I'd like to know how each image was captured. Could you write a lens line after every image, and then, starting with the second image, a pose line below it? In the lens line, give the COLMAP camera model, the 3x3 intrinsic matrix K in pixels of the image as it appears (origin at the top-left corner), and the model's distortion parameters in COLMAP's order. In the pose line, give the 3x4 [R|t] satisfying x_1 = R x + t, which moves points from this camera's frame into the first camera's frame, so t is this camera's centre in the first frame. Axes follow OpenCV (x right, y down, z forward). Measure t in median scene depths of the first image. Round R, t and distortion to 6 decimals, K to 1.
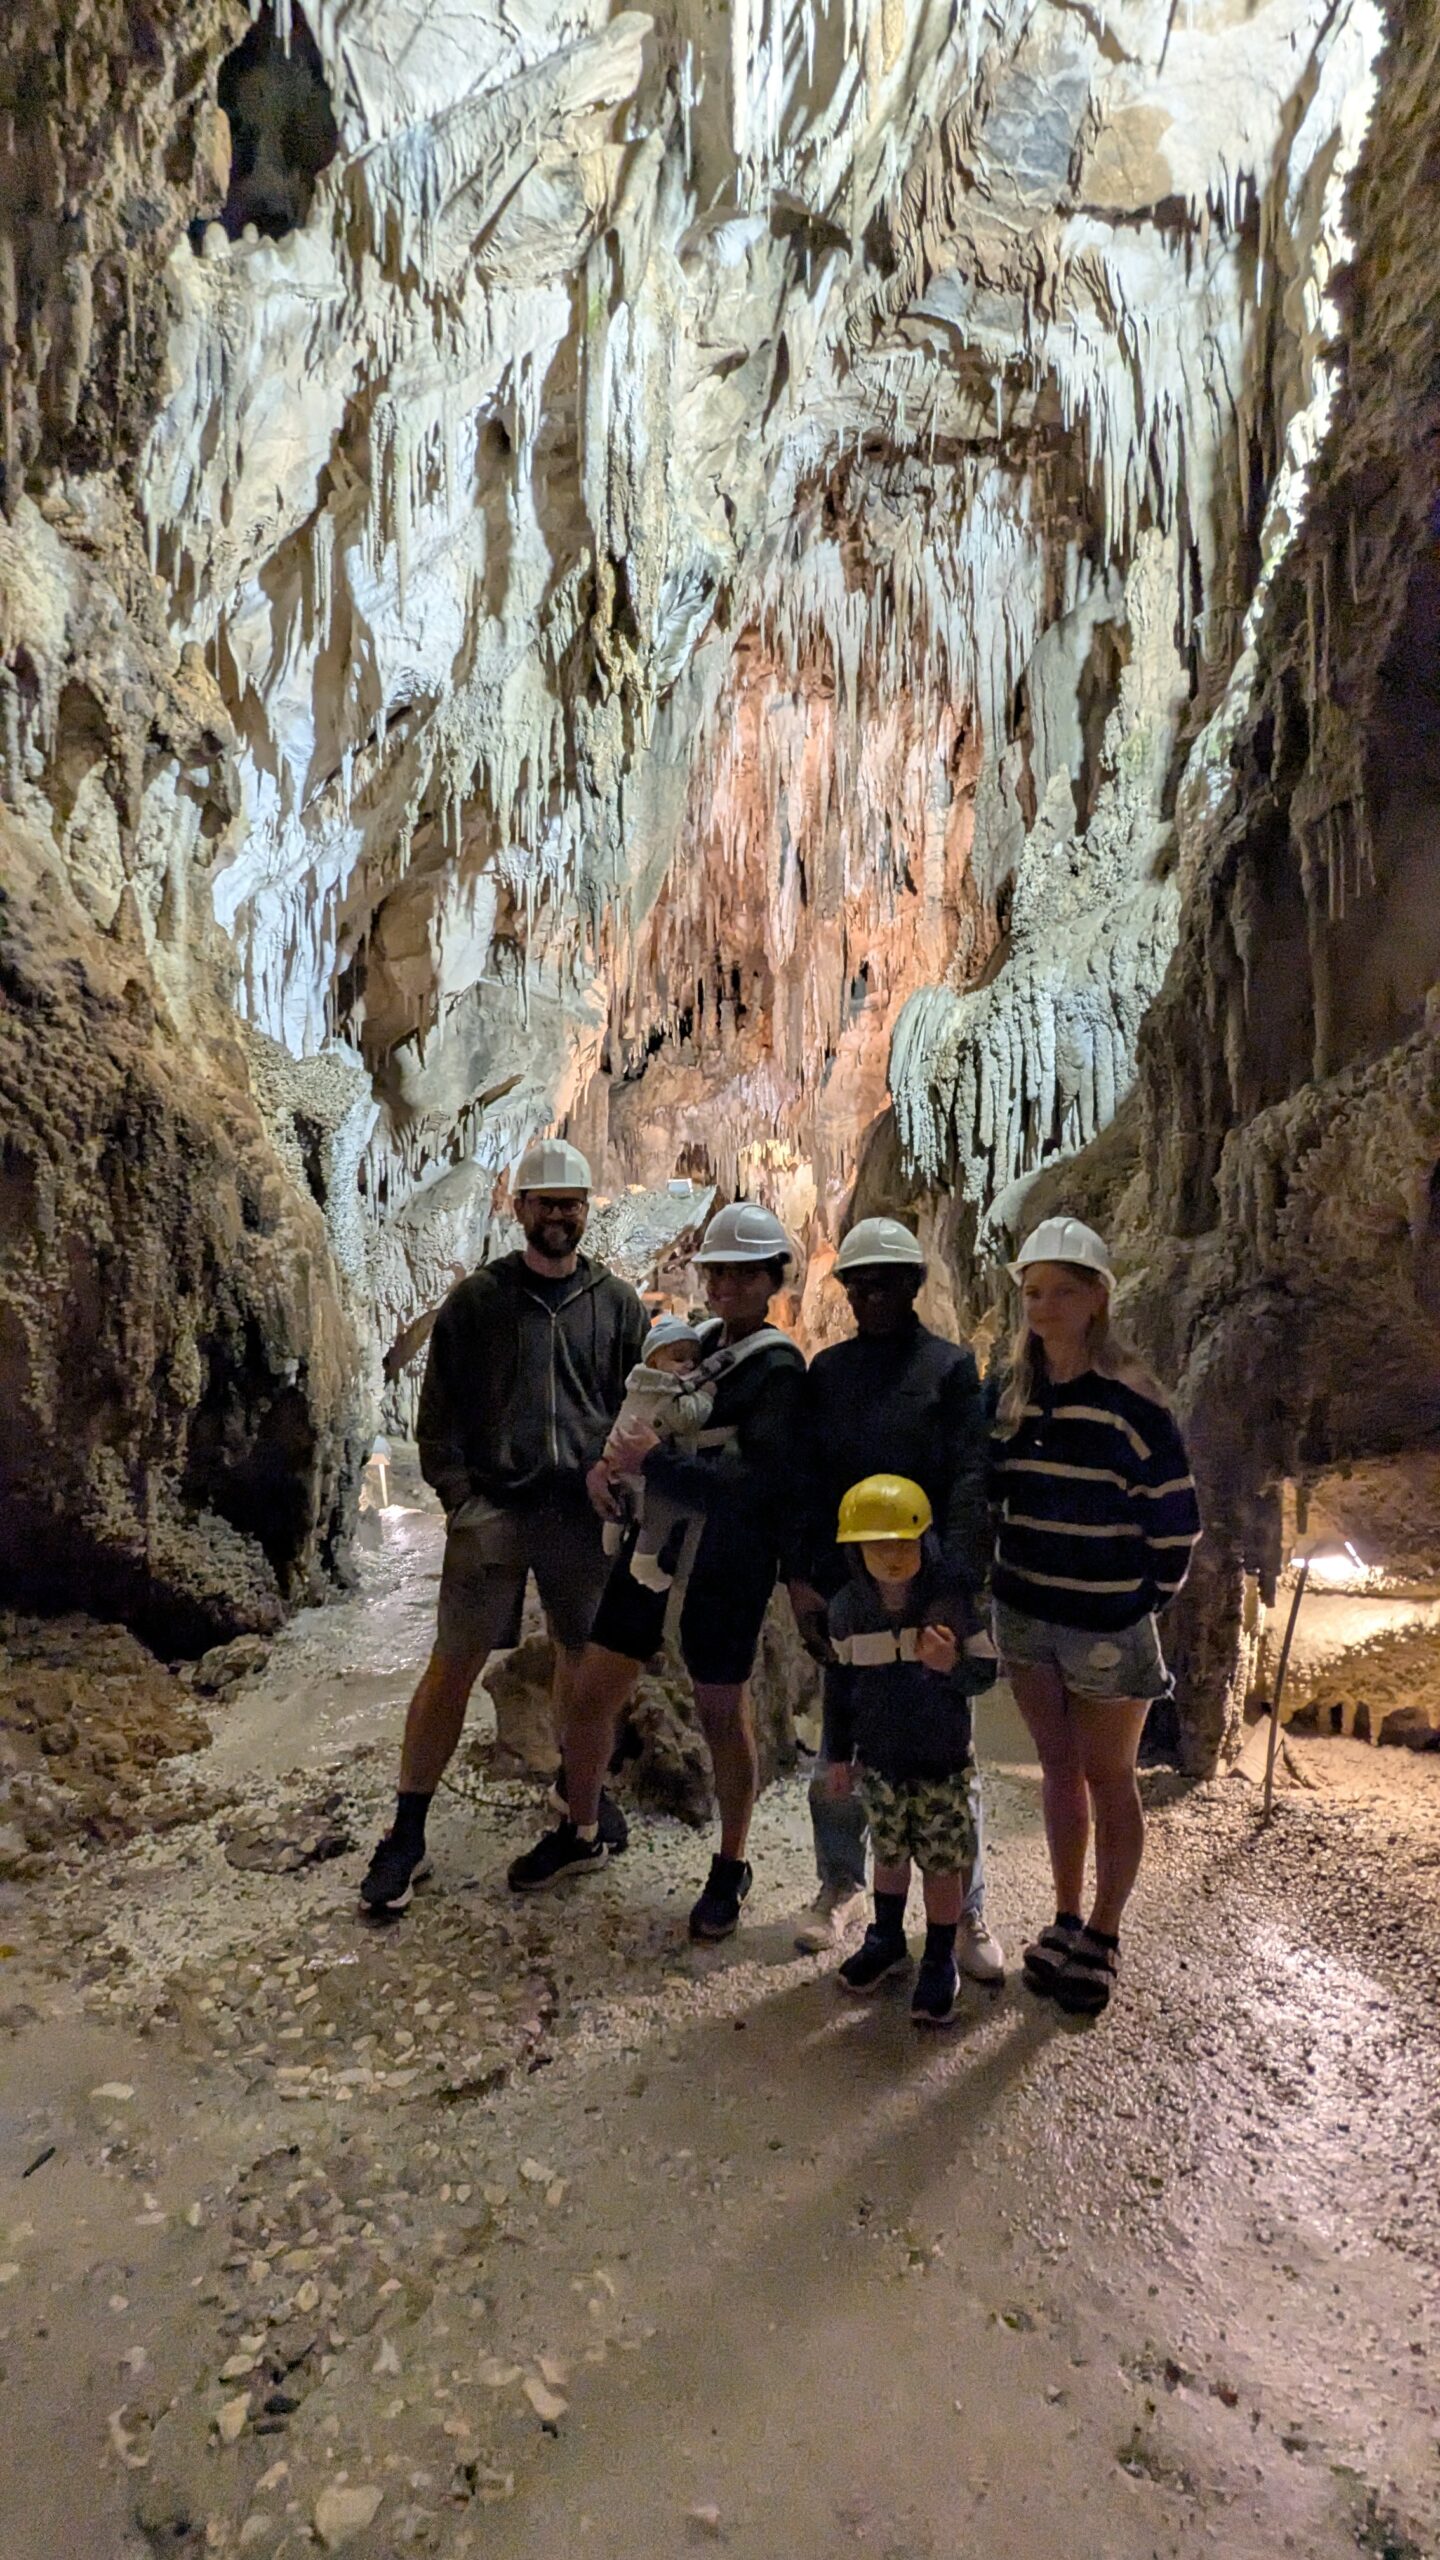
lens RADIAL K [[1197.6, 0, 720.0], [0, 1197.6, 1280.0], [0, 0, 1]] dist [-0.000806, 0.000141]
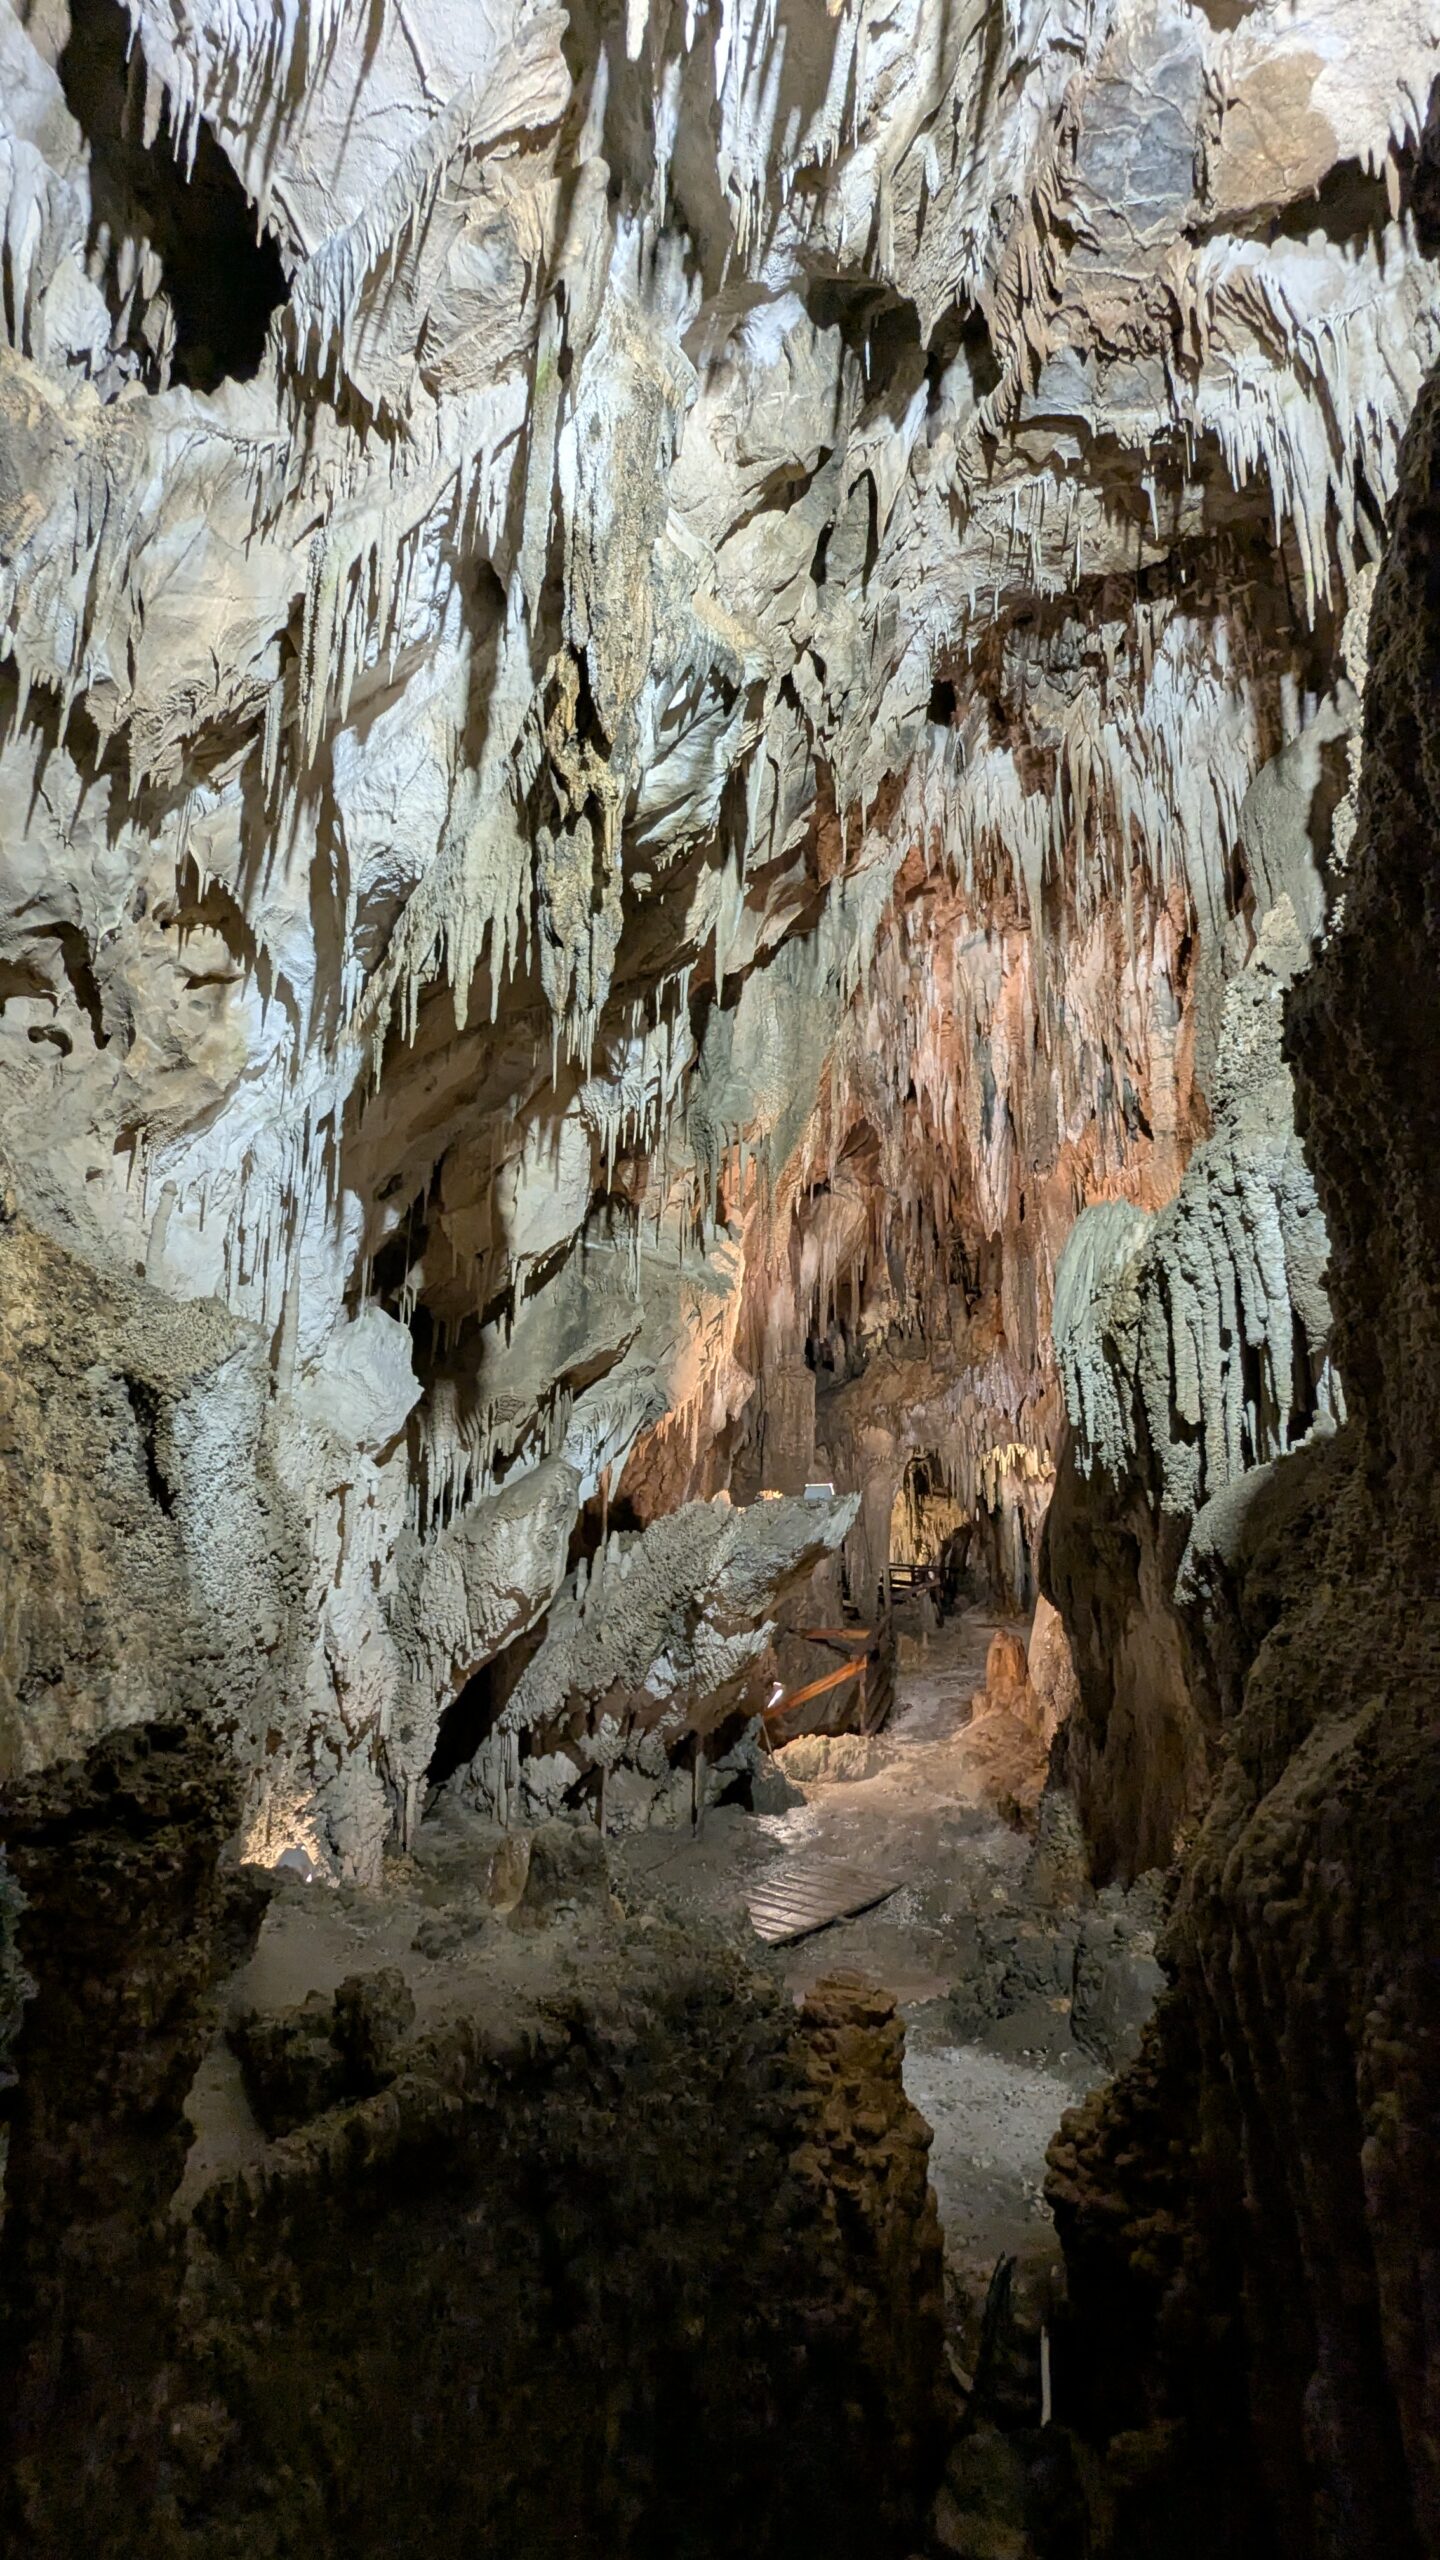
lens RADIAL K [[1197.6, 0, 720.0], [0, 1197.6, 1280.0], [0, 0, 1]] dist [-0.000806, 0.000141]
pose [[0.966898, -0.037982, -0.252321, 0.143596], [-0.028878, 0.966218, -0.256105, -0.016671], [0.253524, 0.254913, 0.933137, 0.329873]]
